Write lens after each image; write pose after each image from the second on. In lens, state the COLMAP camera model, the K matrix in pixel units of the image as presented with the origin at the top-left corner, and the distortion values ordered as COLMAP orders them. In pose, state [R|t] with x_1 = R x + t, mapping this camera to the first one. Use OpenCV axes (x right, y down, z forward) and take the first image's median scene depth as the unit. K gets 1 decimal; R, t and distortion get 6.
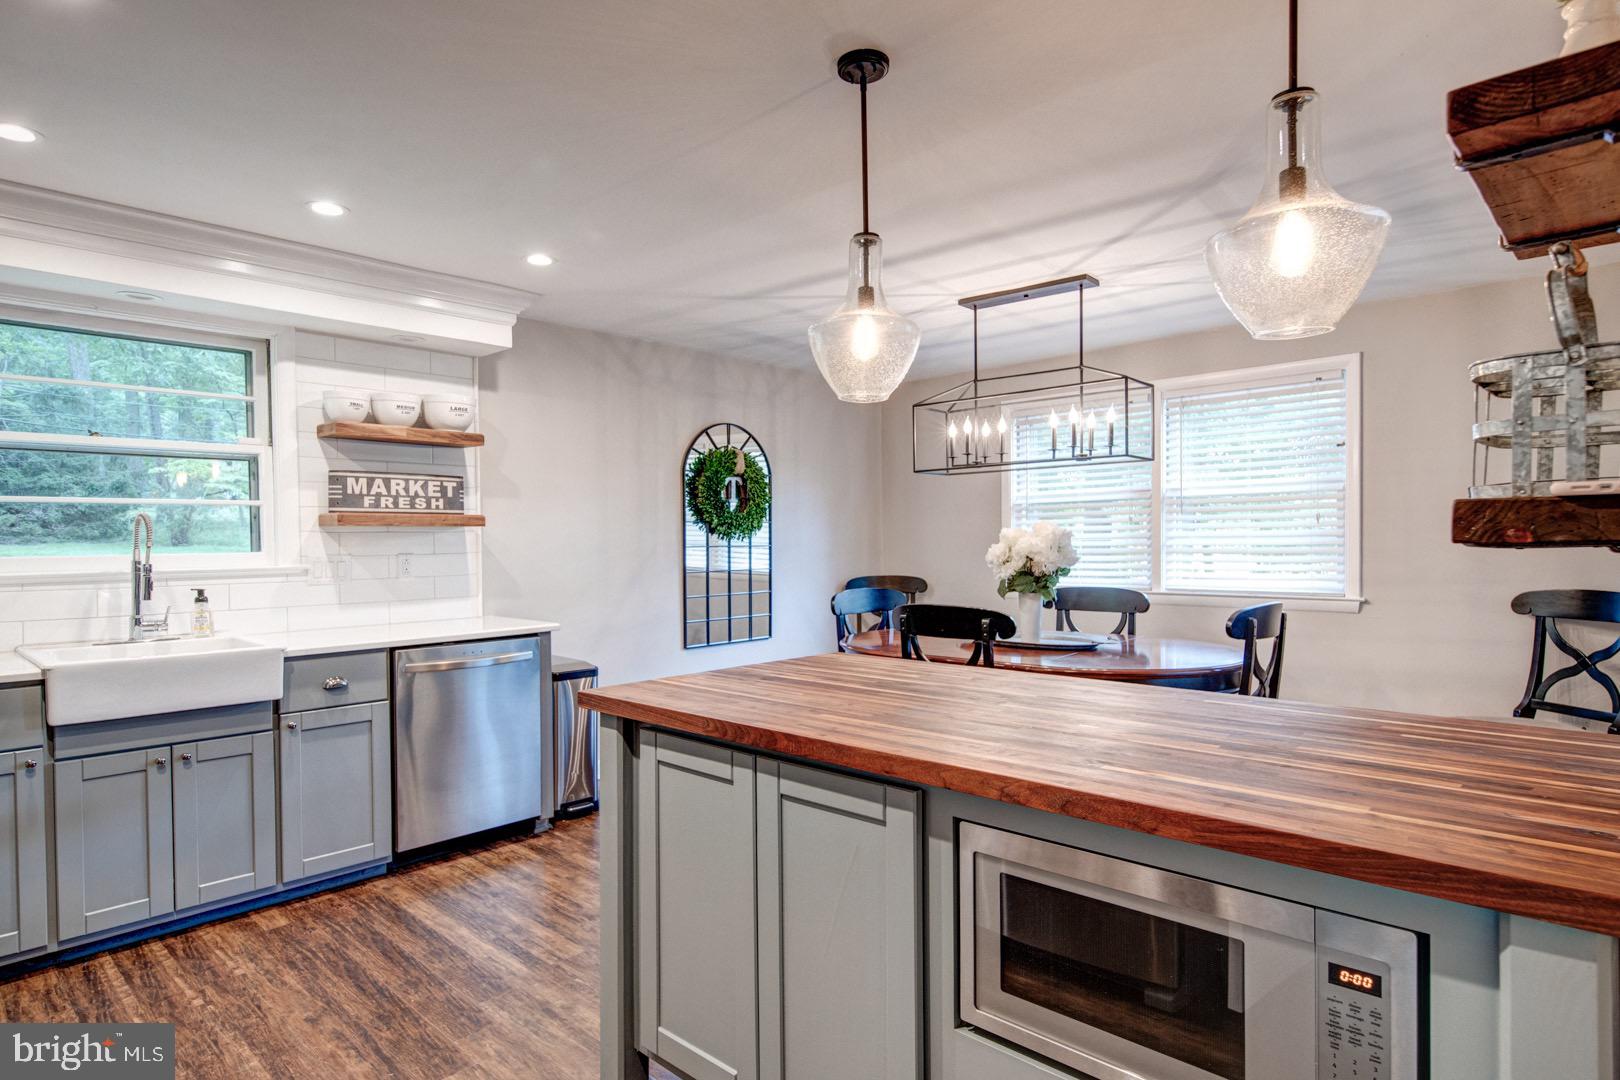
lens RADIAL K [[875.0, 0, 807.8], [0, 875.0, 547.1], [0, 0, 1]] dist [0.003286, 0.000736]
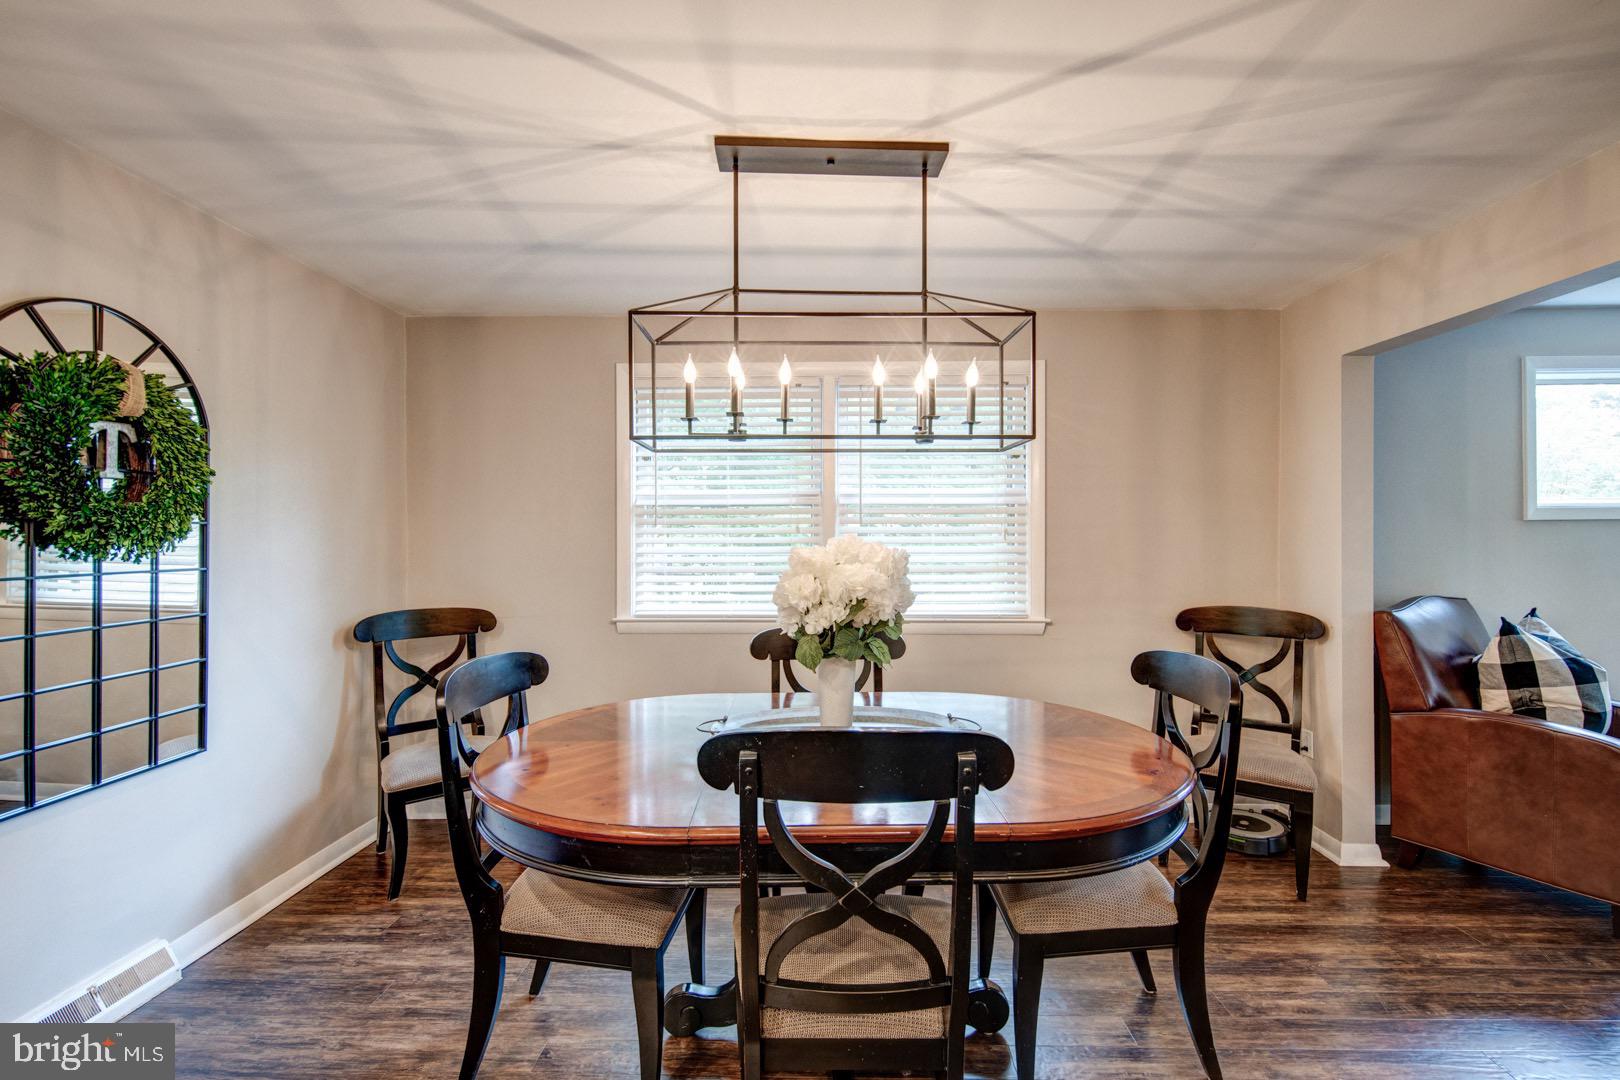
lens RADIAL K [[746.8, 0, 817.9], [0, 746.8, 539.4], [0, 0, 1]] dist [0.004318, 0.000247]
pose [[0.740332, 0.007062, 0.672205, -0.076082], [-0.002253, 0.999965, -0.008023, -0.017168], [-0.672238, 0.004425, 0.740322, 0.469936]]
